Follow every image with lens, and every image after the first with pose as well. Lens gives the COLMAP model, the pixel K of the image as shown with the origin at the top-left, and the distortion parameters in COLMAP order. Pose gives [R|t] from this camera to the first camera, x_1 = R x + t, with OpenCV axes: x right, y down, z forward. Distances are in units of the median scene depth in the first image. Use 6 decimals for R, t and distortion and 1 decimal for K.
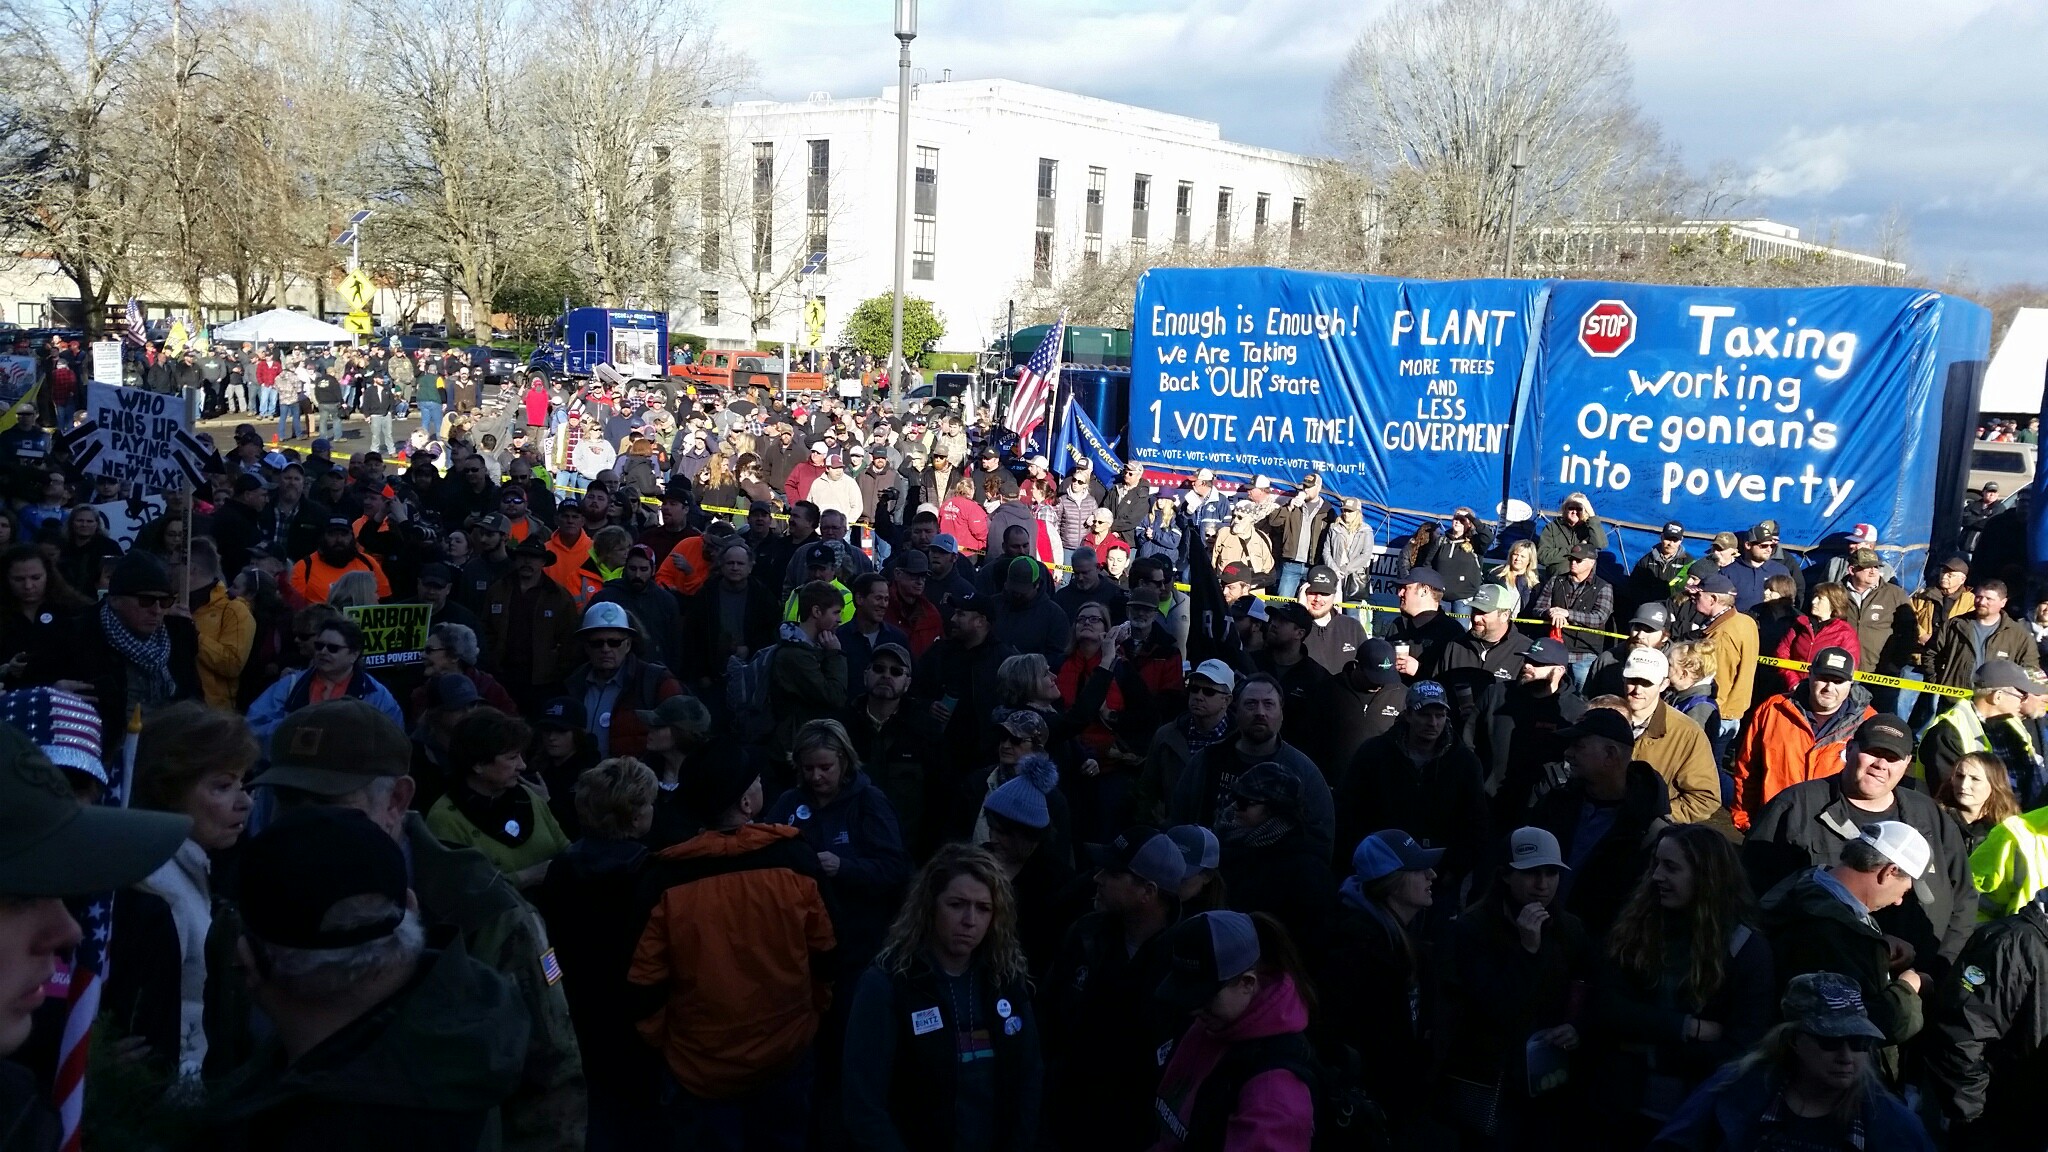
lens RADIAL K [[1573.1, 0, 1024.0], [0, 1573.1, 576.0], [0, 0, 1]] dist [0.150006, -0.286684]
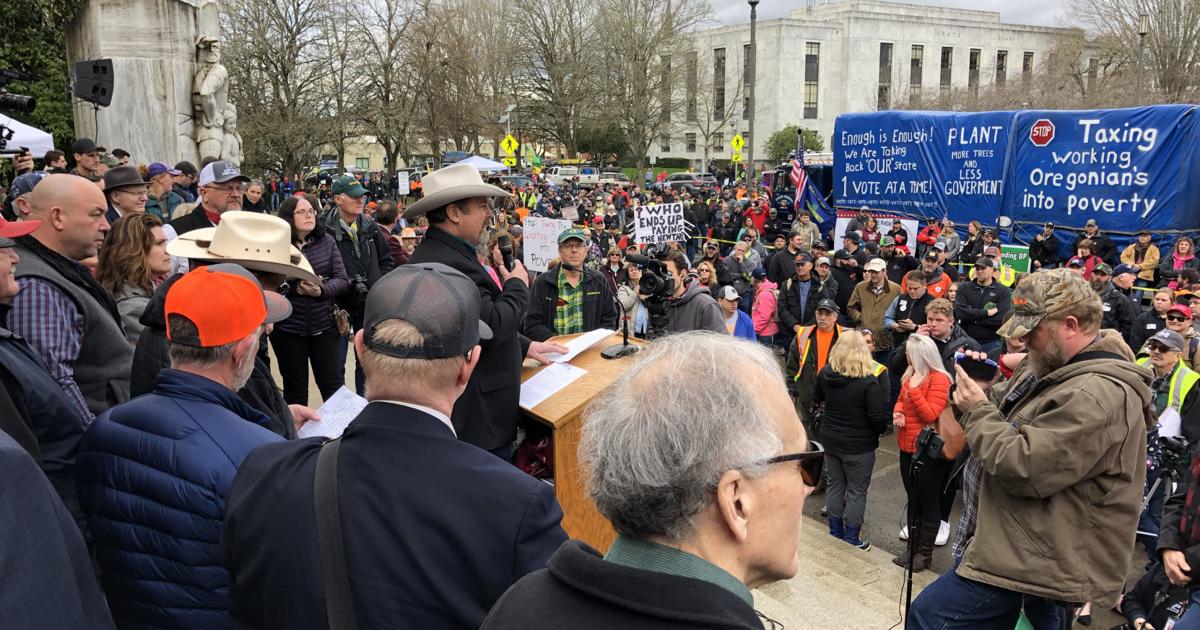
lens RADIAL K [[986.1, 0, 600.0], [0, 986.1, 315.0], [0, 0, 1]] dist [-0.012858, 0.057681]
pose [[0.950978, -0.000111, -0.309258, 0.201625], [0.003350, 0.999945, 0.009940, 0.066293], [0.309240, -0.010489, 0.950926, -0.391160]]
